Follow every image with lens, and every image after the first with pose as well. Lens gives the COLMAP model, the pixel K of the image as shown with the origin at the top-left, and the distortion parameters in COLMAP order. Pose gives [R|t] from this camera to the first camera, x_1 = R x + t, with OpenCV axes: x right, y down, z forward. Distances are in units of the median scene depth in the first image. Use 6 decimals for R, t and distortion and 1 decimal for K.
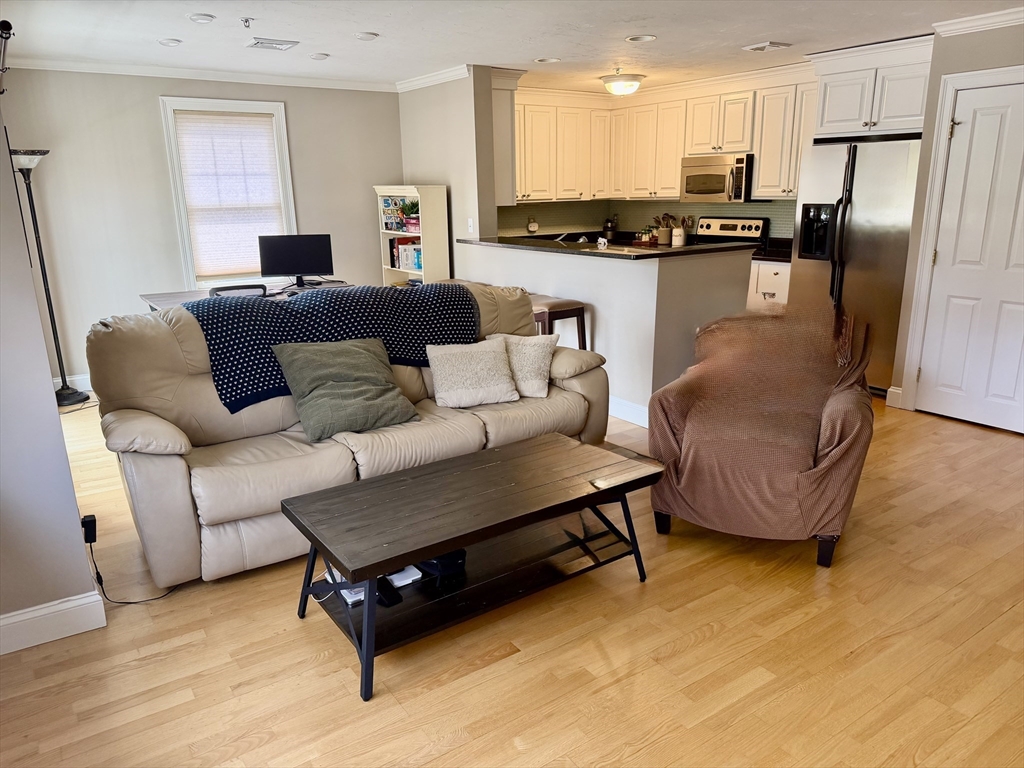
lens RADIAL K [[720.3, 0, 510.9], [0, 720.3, 403.7], [0, 0, 1]] dist [0.073730, -0.100743]
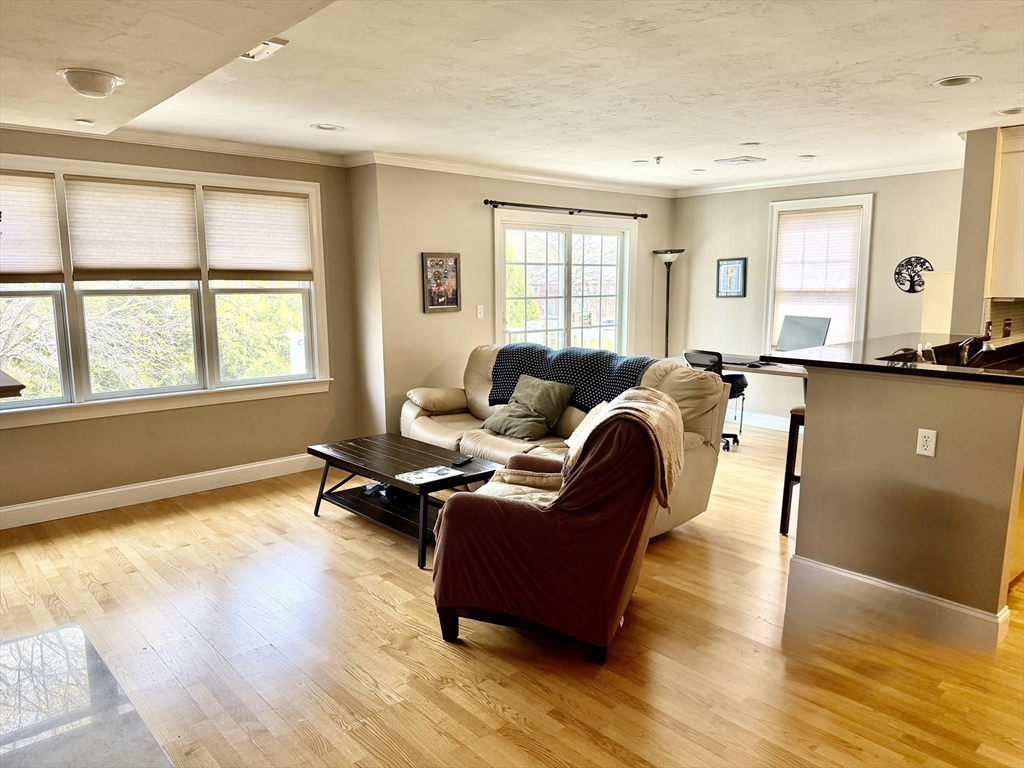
lens RADIAL K [[720.3, 0, 510.9], [0, 720.3, 403.7], [0, 0, 1]] dist [0.073730, -0.100743]
pose [[0.124484, 0.181321, -0.975513, 0.656038], [-0.277368, 0.950325, 0.141245, -0.126501], [0.952665, 0.252993, 0.168593, 0.390967]]
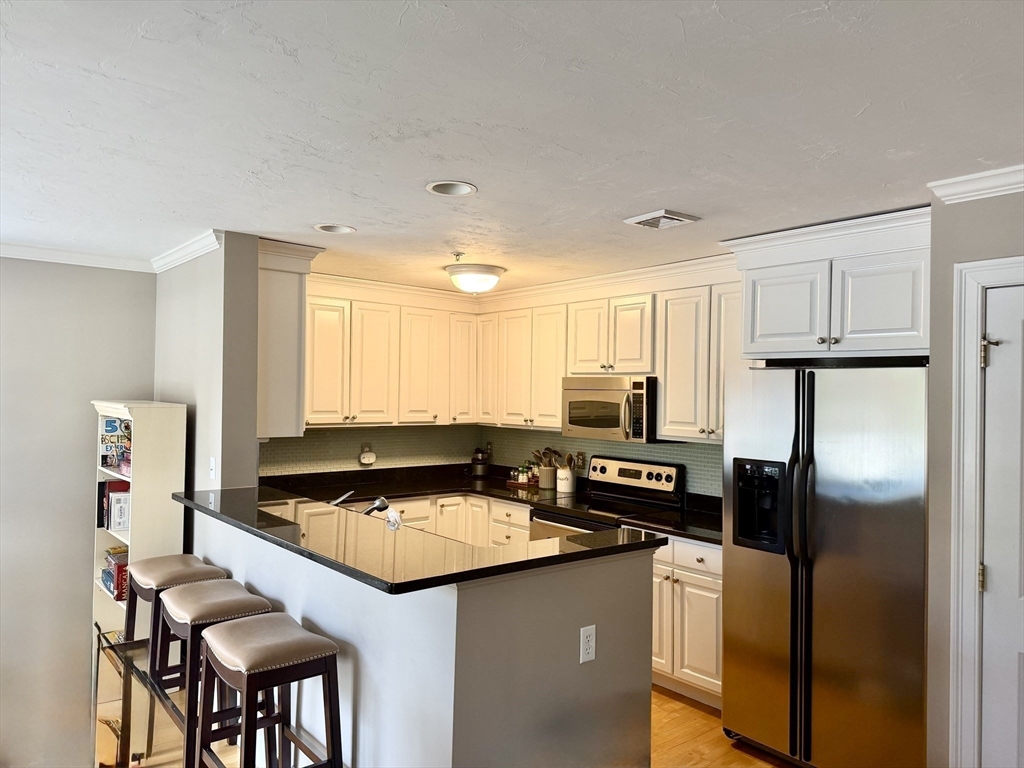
lens RADIAL K [[720.3, 0, 510.9], [0, 720.3, 403.7], [0, 0, 1]] dist [0.073730, -0.100743]
pose [[0.995775, 0.033332, 0.085568, 0.134262], [-0.008813, 0.962185, -0.272256, -0.127008], [-0.091407, 0.270351, 0.958413, 0.352854]]
